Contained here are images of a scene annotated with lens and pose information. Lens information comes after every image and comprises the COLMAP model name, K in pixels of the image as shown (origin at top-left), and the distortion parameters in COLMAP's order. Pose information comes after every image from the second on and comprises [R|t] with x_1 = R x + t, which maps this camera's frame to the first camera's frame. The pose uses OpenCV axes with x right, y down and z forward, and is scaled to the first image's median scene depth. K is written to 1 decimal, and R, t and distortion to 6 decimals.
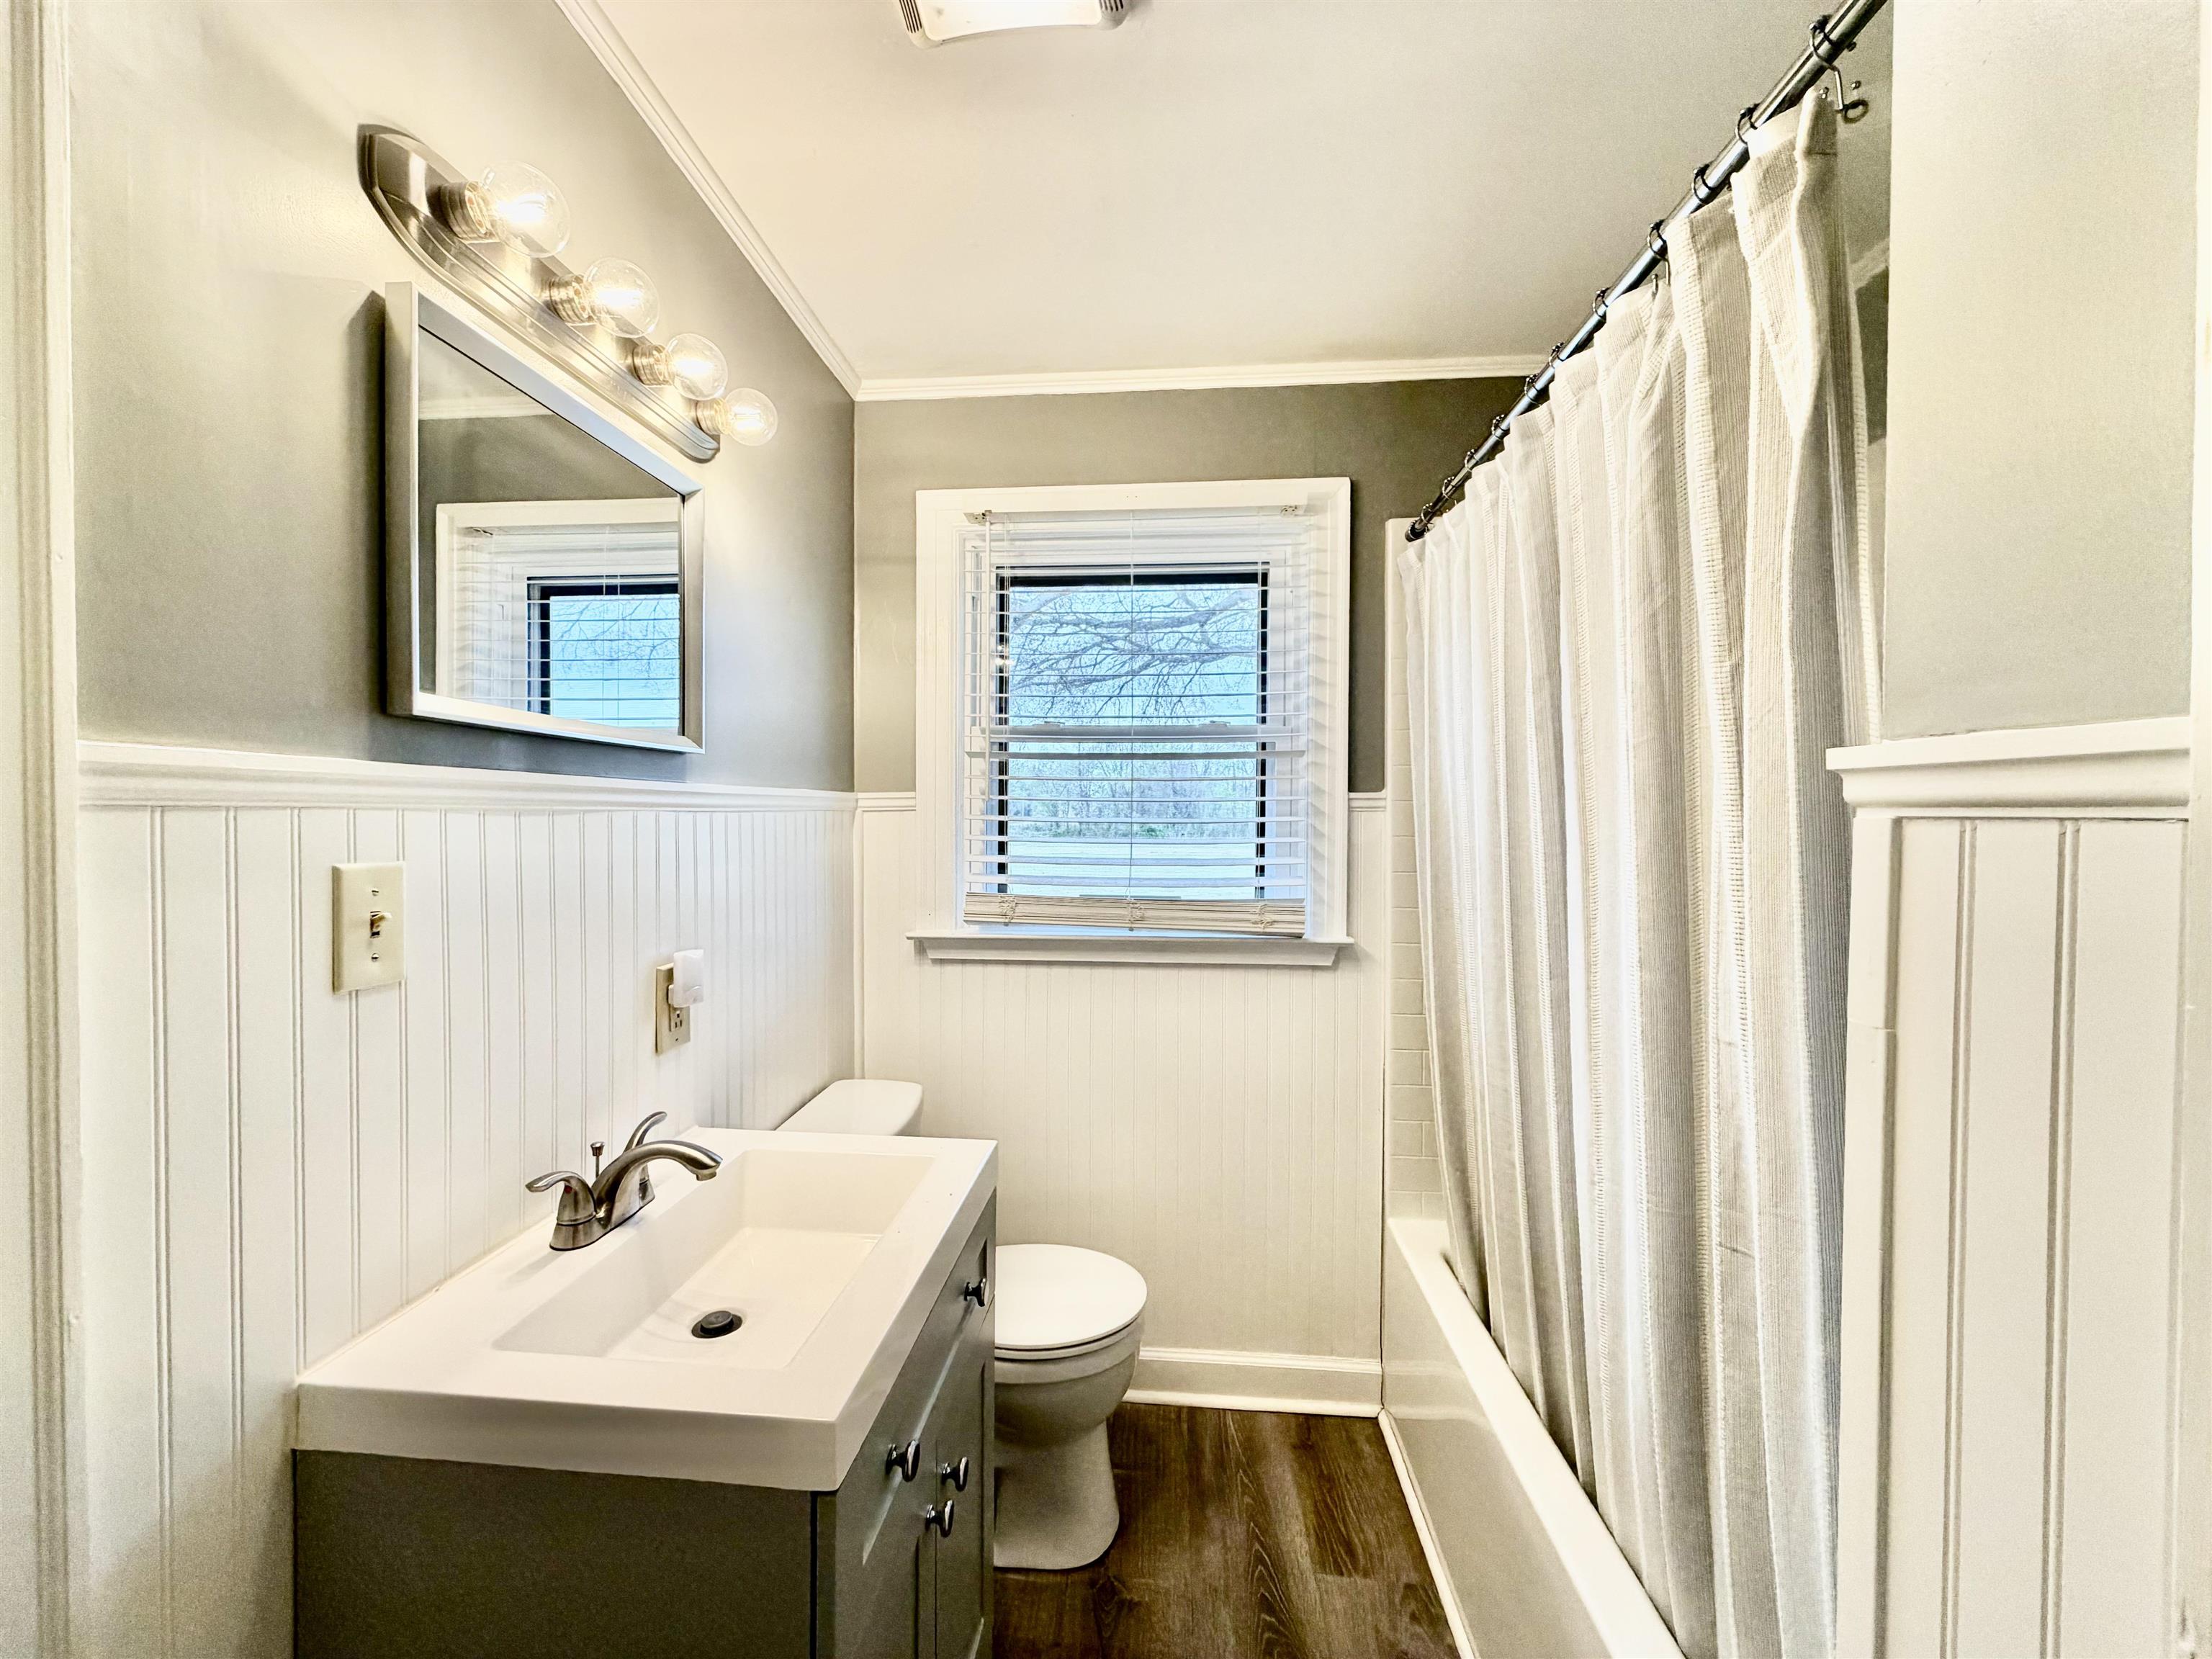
lens RADIAL K [[877.1, 0, 1103.7], [0, 877.1, 826.5], [0, 0, 1]] dist [0.000863, -0.000081]
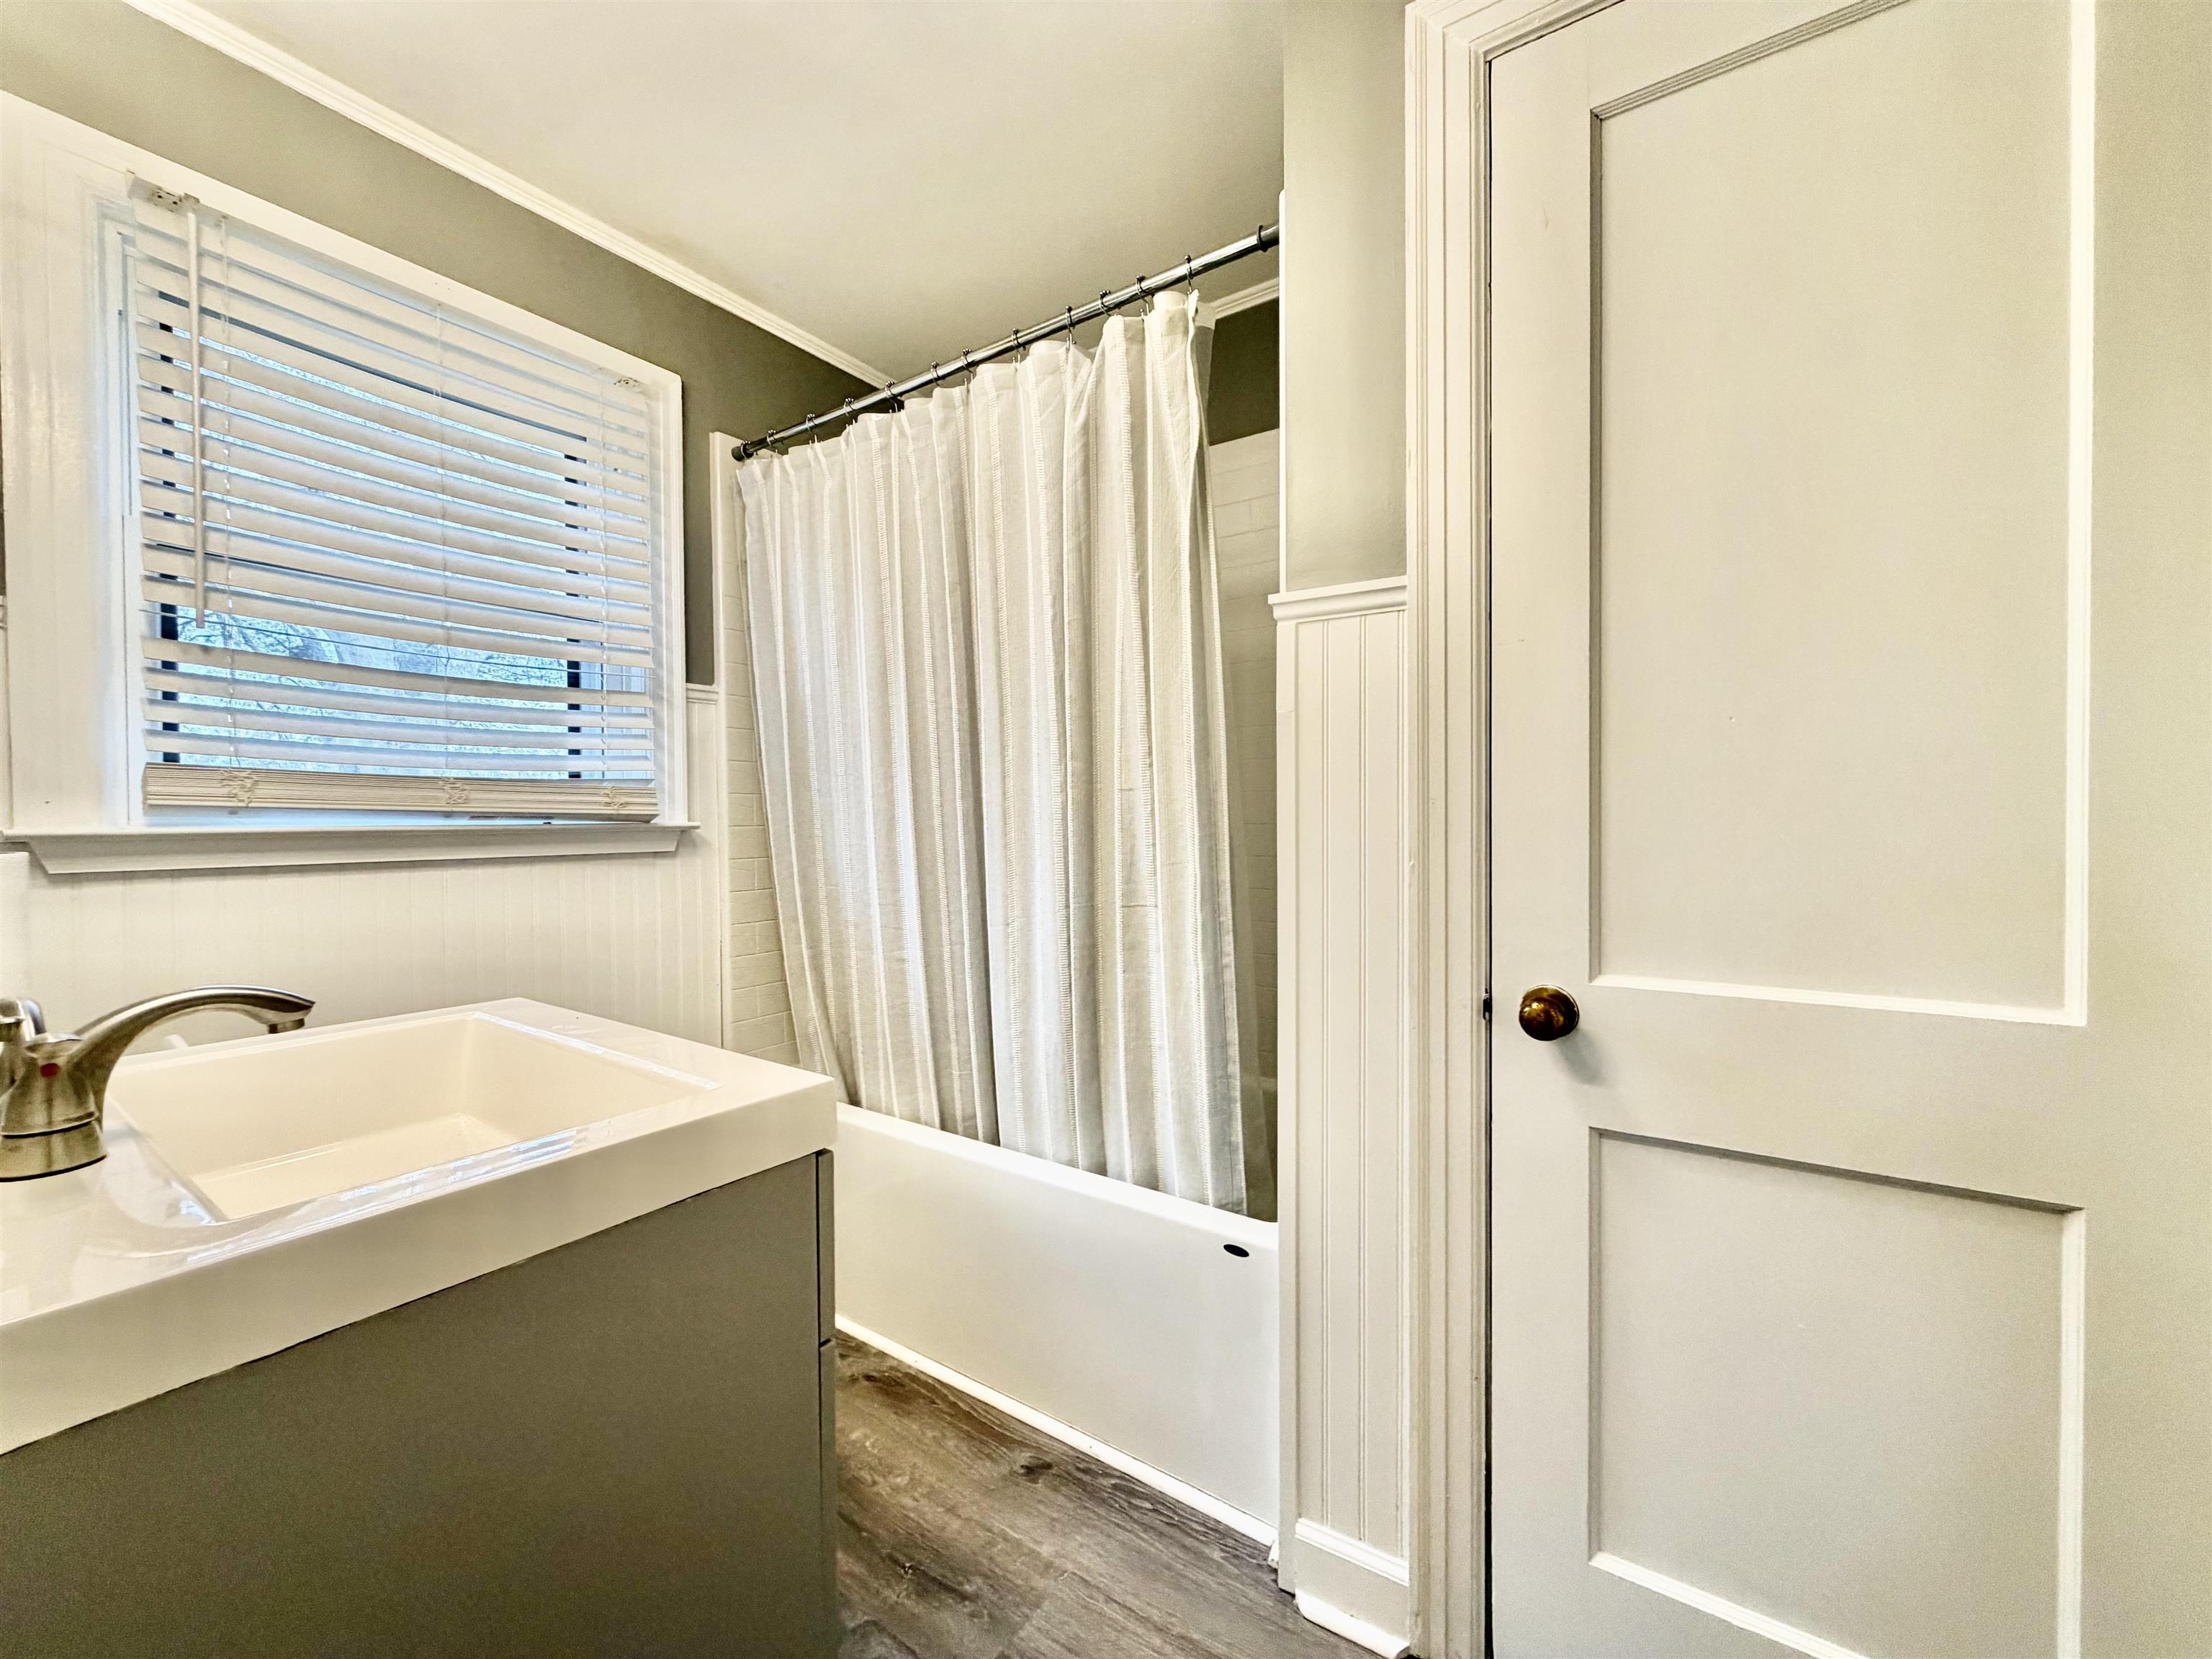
lens RADIAL K [[877.1, 0, 1099.6], [0, 877.1, 824.5], [0, 0, 1]] dist [0.000863, -0.000081]
pose [[0.495902, -0.014463, 0.868258, -0.379580], [0.020731, 0.999773, 0.004813, 0.133795], [-0.868131, 0.015613, 0.496089, 0.068334]]
